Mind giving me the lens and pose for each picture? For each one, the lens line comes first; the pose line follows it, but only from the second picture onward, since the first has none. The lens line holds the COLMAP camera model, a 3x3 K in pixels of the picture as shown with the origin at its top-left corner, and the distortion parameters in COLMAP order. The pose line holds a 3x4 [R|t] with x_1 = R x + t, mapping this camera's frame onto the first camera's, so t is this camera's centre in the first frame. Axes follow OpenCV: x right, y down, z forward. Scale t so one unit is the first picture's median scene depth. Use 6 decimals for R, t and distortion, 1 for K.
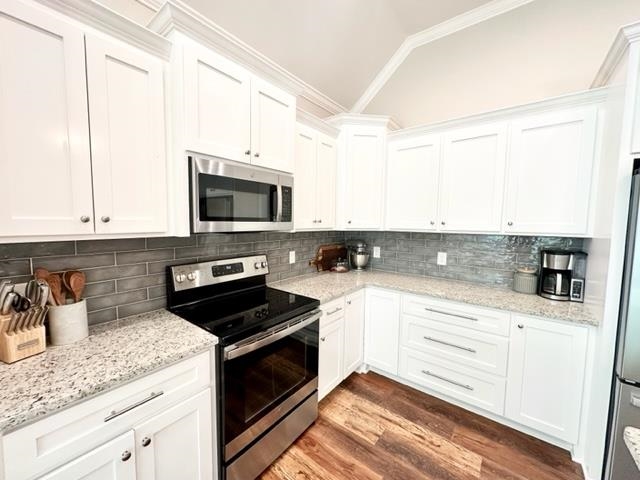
lens RADIAL K [[255.7, 0, 319.7], [0, 255.7, 239.3], [0, 0, 1]] dist [0.000378, 0.000418]
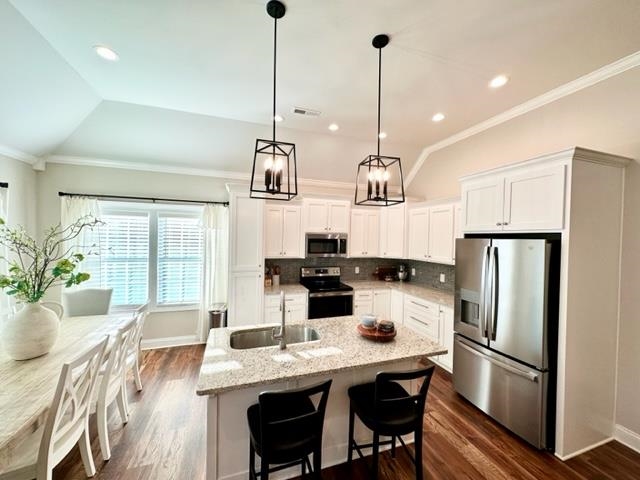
lens RADIAL K [[254.4, 0, 319.8], [0, 254.4, 241.7], [0, 0, 1]] dist [-0.001394, 0.000058]
pose [[0.834121, 0.013377, -0.551419, 0.956280], [-0.048923, 0.997560, -0.049804, -0.048788], [0.549408, 0.068520, 0.832740, -1.064665]]
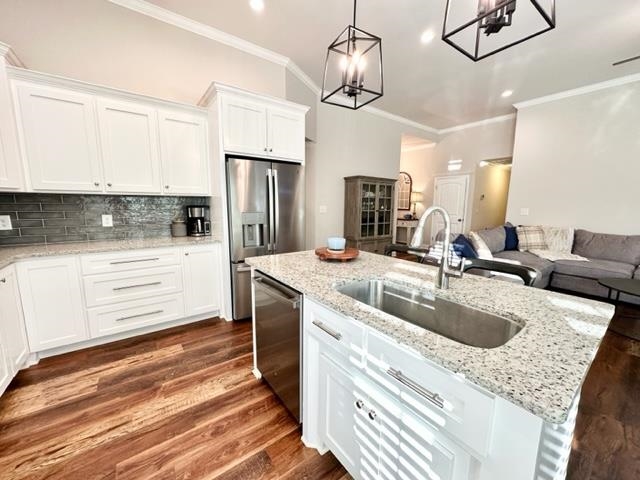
lens RADIAL K [[254.4, 0, 319.8], [0, 254.4, 241.7], [0, 0, 1]] dist [-0.001394, 0.000058]
pose [[0.268292, -0.148660, 0.951798, -0.392370], [0.068165, 0.988474, 0.135174, 0.104101], [-0.960923, 0.028613, 0.275333, -0.166746]]
